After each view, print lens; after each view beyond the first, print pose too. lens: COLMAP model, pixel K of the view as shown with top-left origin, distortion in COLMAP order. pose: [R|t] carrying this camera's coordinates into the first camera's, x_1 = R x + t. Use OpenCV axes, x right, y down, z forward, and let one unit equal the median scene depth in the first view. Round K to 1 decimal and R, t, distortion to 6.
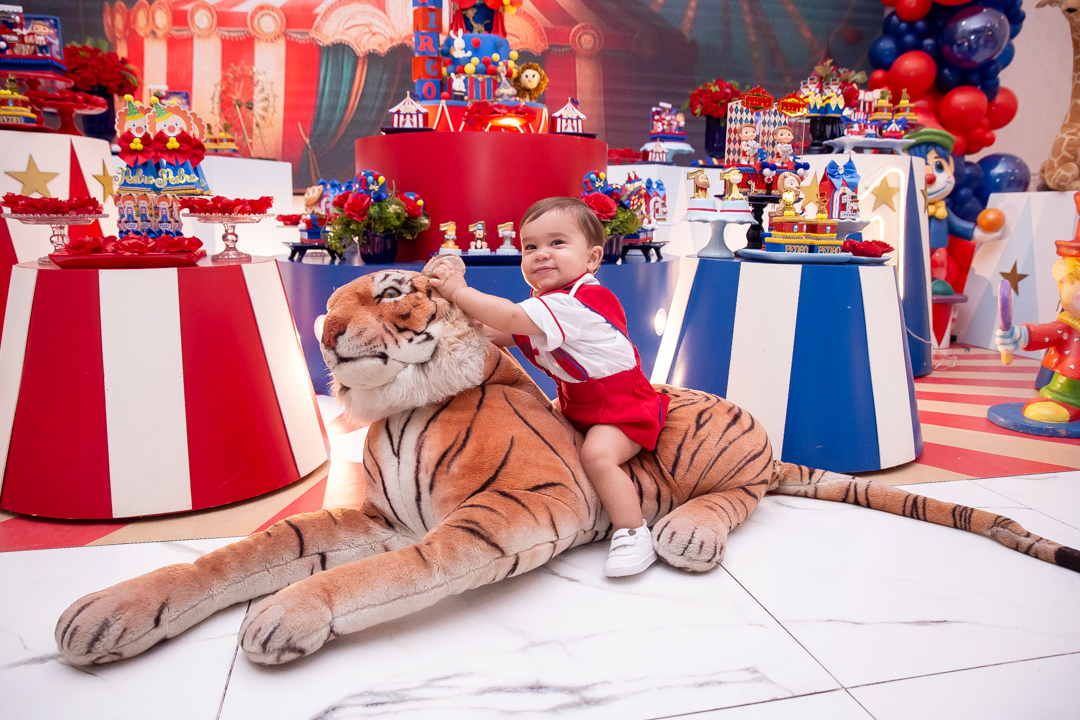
lens RADIAL K [[785.6, 0, 540.0], [0, 785.6, 360.0], [0, 0, 1]] dist [-0.106450, 0.093221]
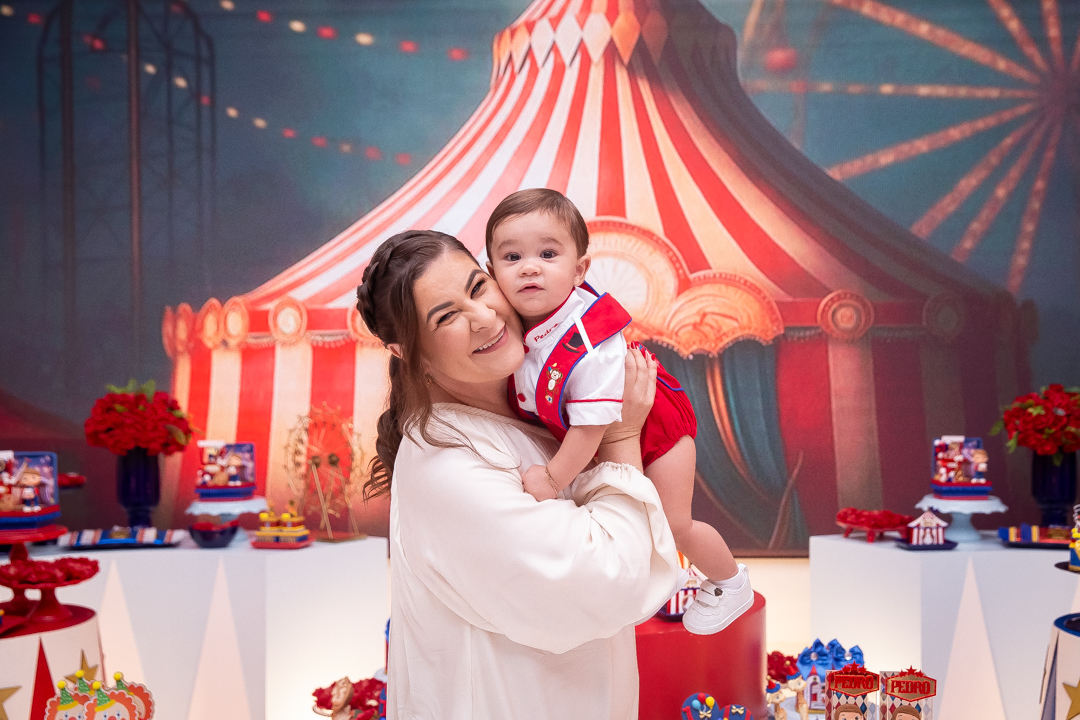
lens RADIAL K [[1389.2, 0, 610.3], [0, 1389.2, 381.3], [0, 0, 1]] dist [0.028549, 0.114733]
pose [[0.962596, -0.013550, -0.270600, 0.295855], [-0.028560, 0.988110, -0.151074, -0.289796], [0.269430, 0.153152, 0.950764, -0.226758]]
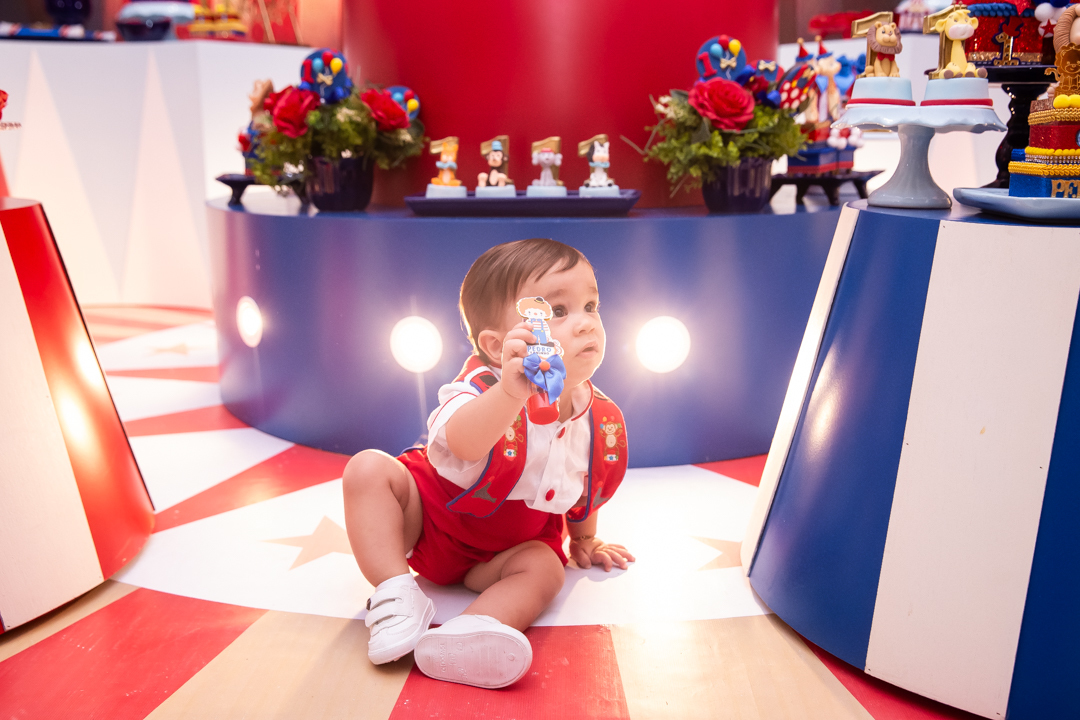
lens RADIAL K [[1032.5, 0, 540.0], [0, 1032.5, 360.0], [0, 0, 1]] dist [-0.003040, 0.002227]
pose [[0.965220, 0.042077, -0.258032, 0.125137], [-0.033386, 0.998721, 0.037973, -0.039620], [0.259300, -0.028038, 0.965390, 0.247780]]
